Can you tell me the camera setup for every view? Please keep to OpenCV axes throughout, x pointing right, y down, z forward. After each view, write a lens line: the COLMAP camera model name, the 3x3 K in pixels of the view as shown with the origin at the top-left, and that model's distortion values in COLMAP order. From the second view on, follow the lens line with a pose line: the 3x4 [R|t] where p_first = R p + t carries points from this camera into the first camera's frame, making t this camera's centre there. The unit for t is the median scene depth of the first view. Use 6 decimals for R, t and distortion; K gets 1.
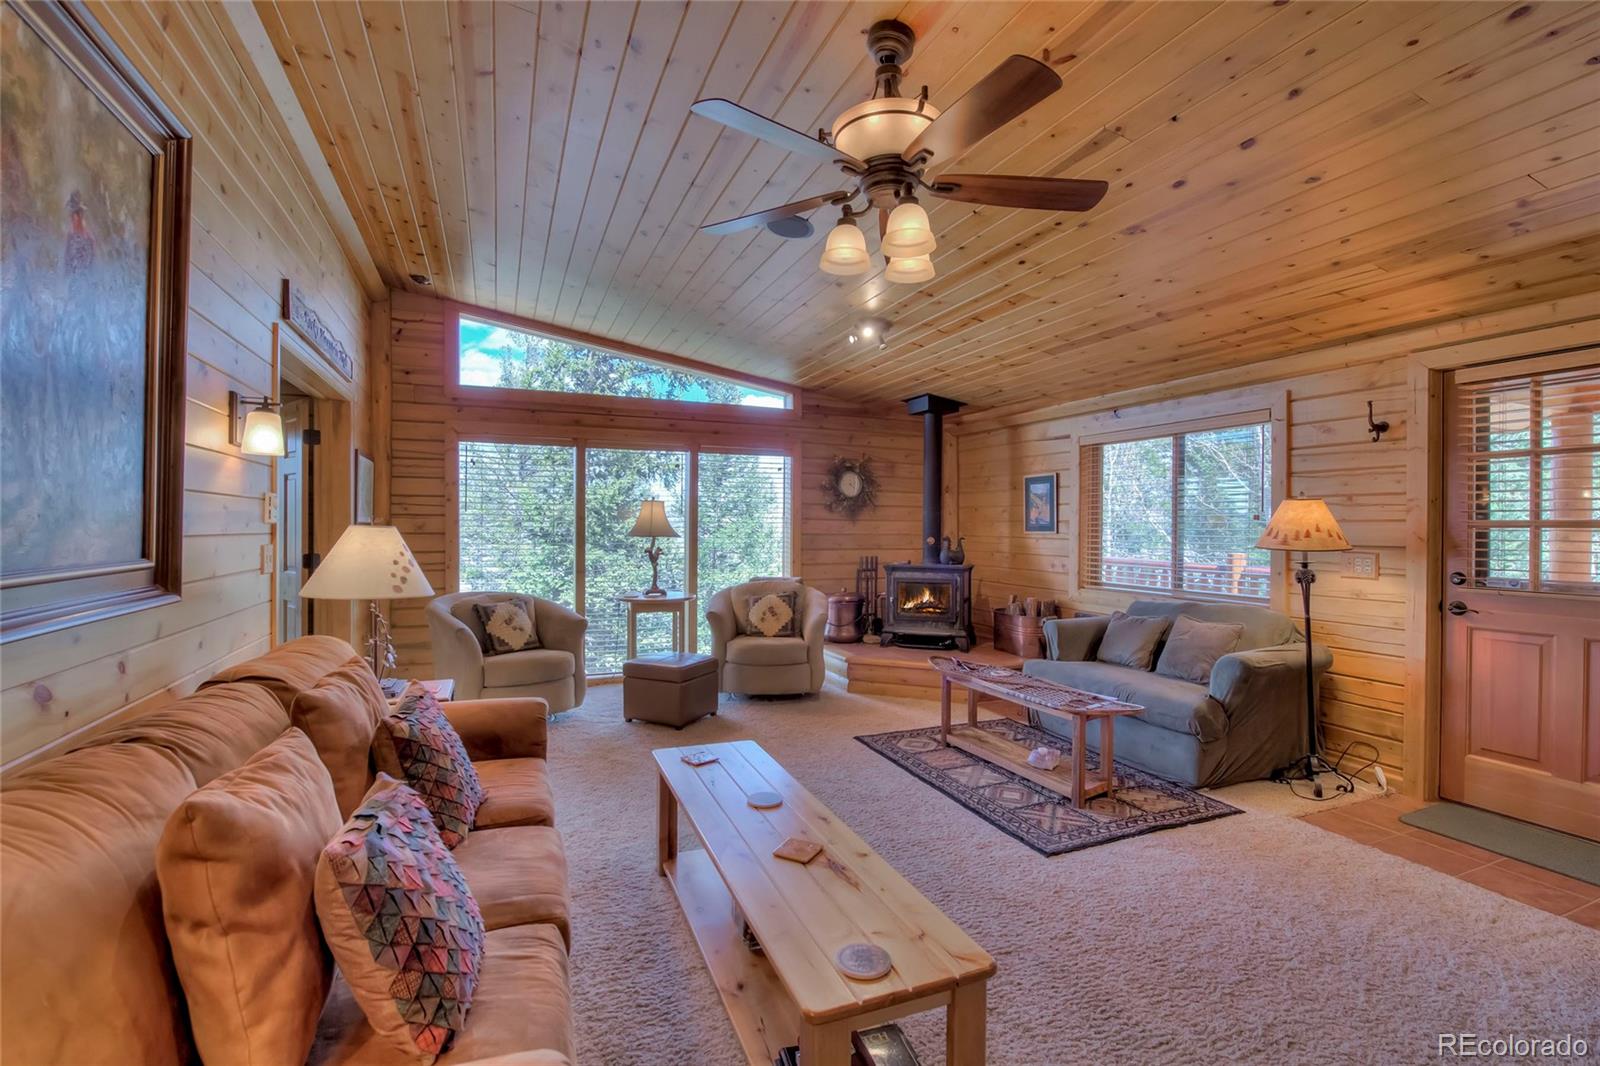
lens RADIAL K [[717.1, 0, 798.1], [0, 717.1, 529.9], [0, 0, 1]] dist [-0.010521, -0.000600]
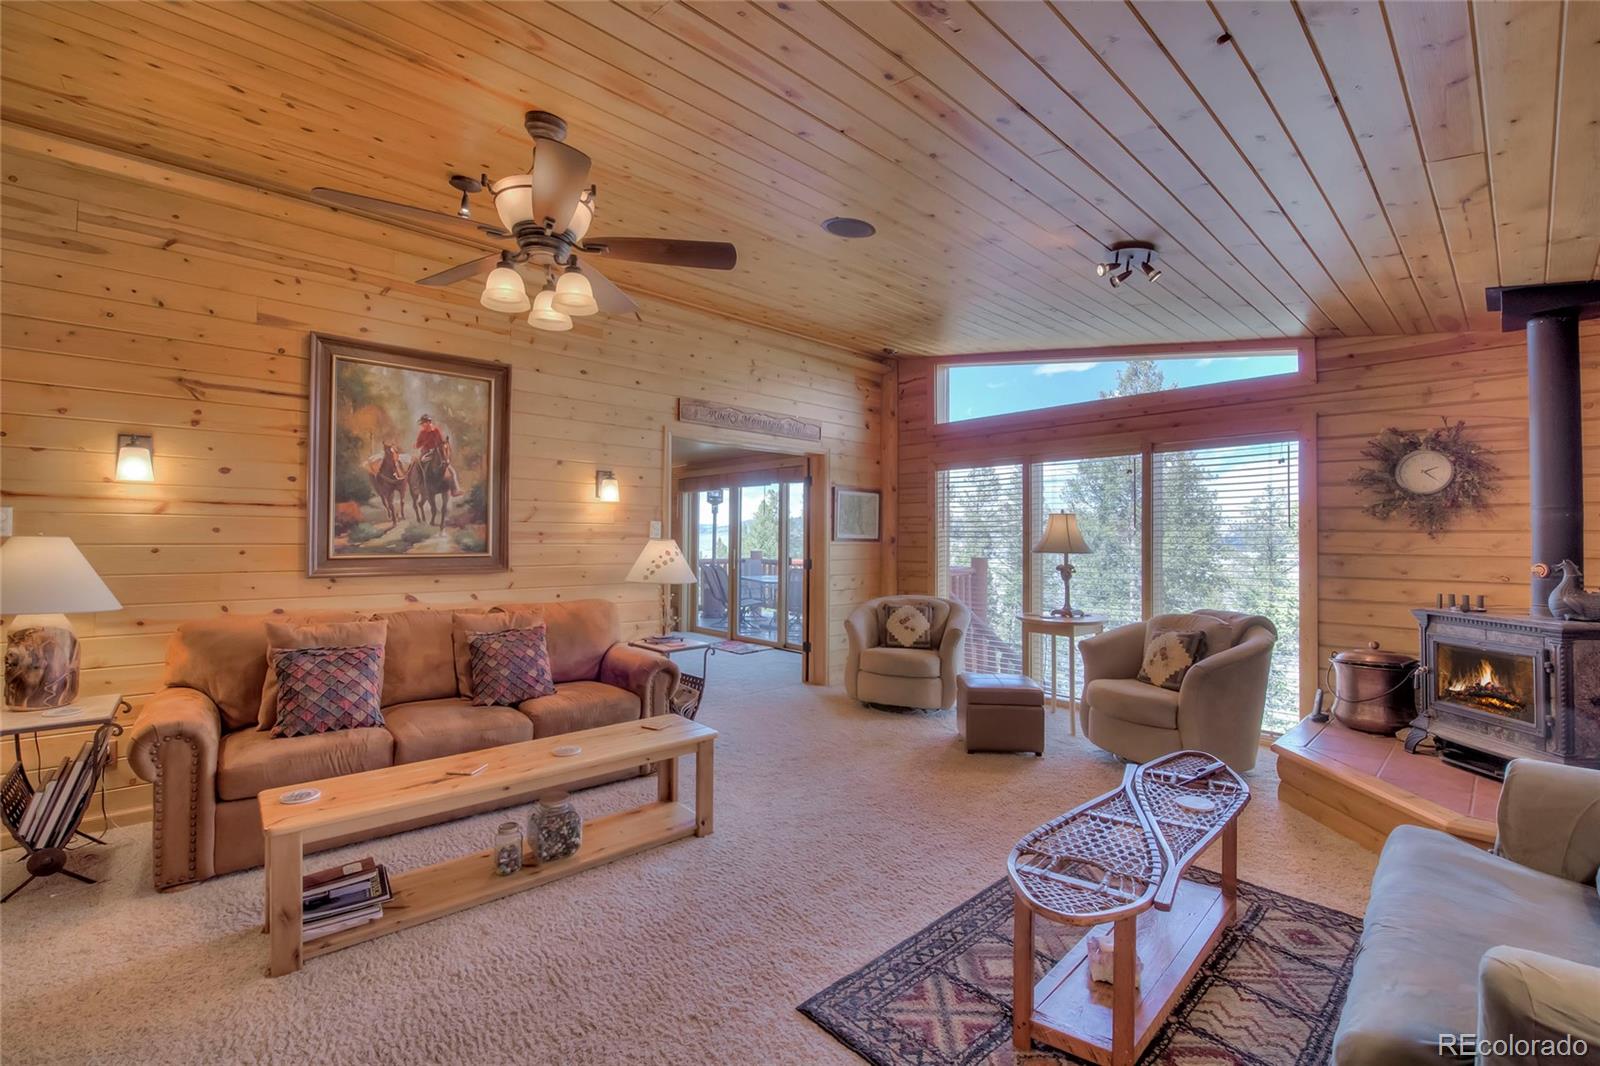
lens RADIAL K [[670.2, 0, 802.6], [0, 670.2, 528.3], [0, 0, 1]] dist [-0.000283, -0.011767]
pose [[0.341957, -0.018396, -0.939535, 0.517856], [-0.009006, 0.999698, -0.022852, 0.000867], [0.939672, 0.016276, 0.341689, 0.411070]]
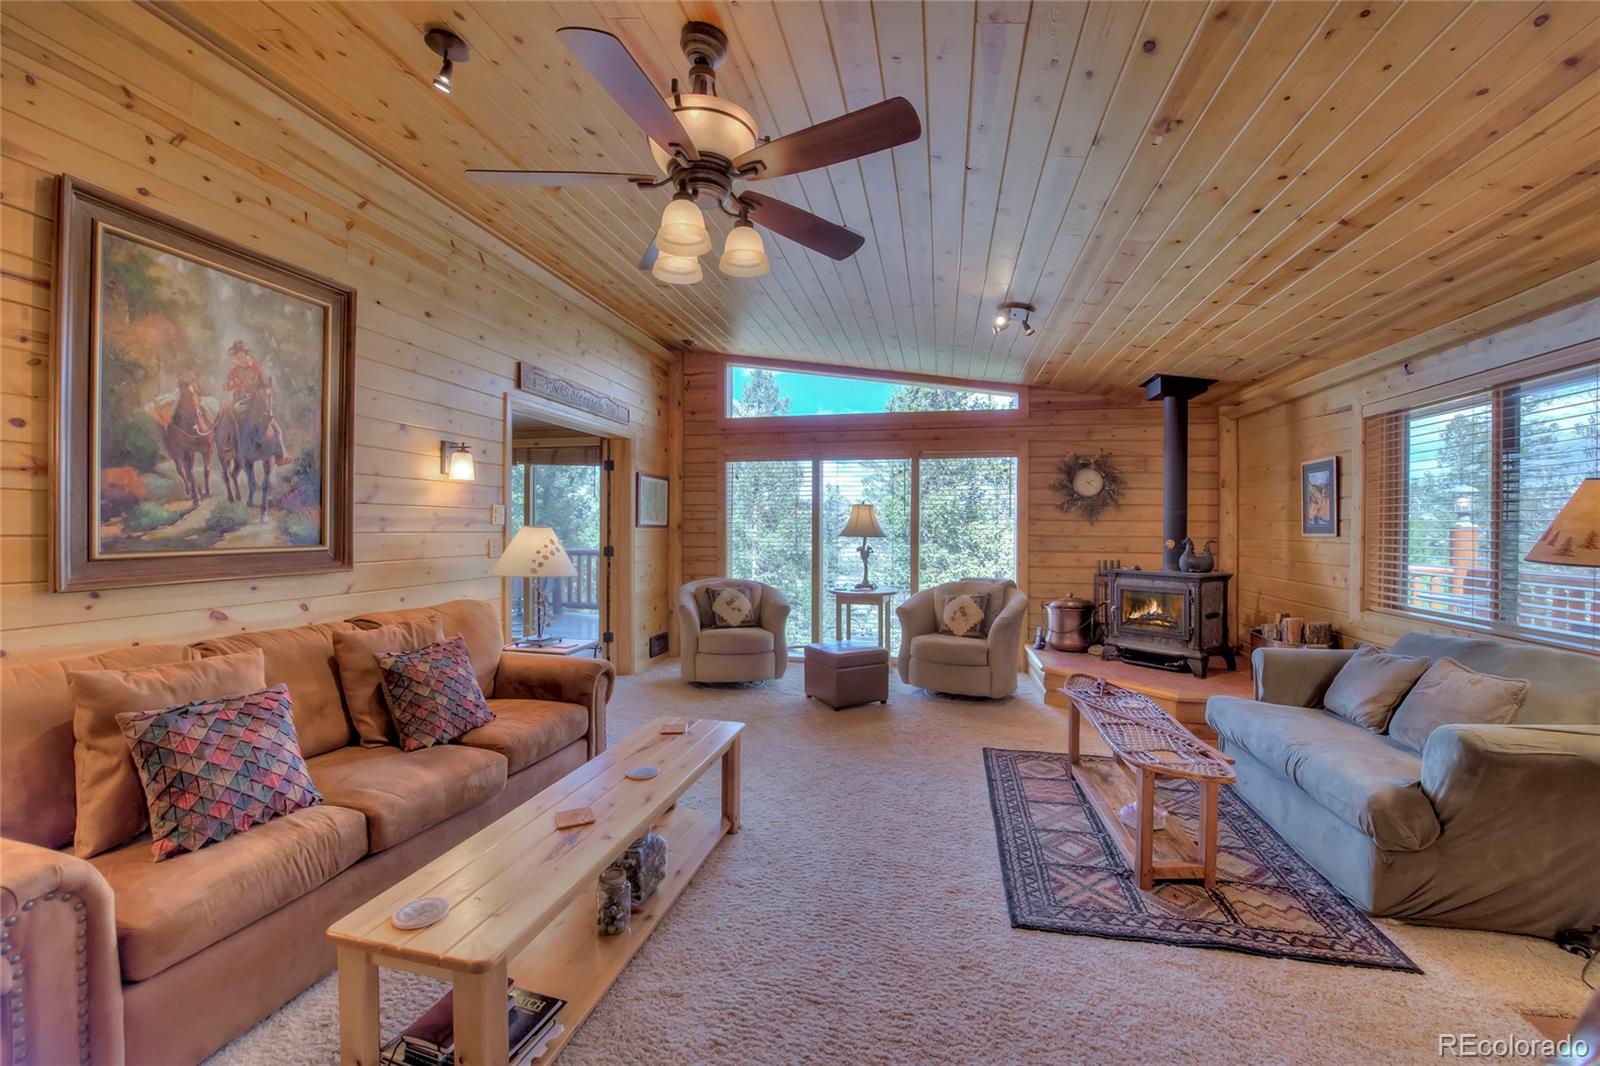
lens RADIAL K [[634.2, 0, 801.2], [0, 634.2, 531.1], [0, 0, 1]] dist [-0.013803, -0.003434]
pose [[0.819296, 0.001870, -0.573368, 0.299455], [-0.002958, 0.999995, -0.000965, 0.002057], [0.573363, 0.002487, 0.819297, 0.141624]]
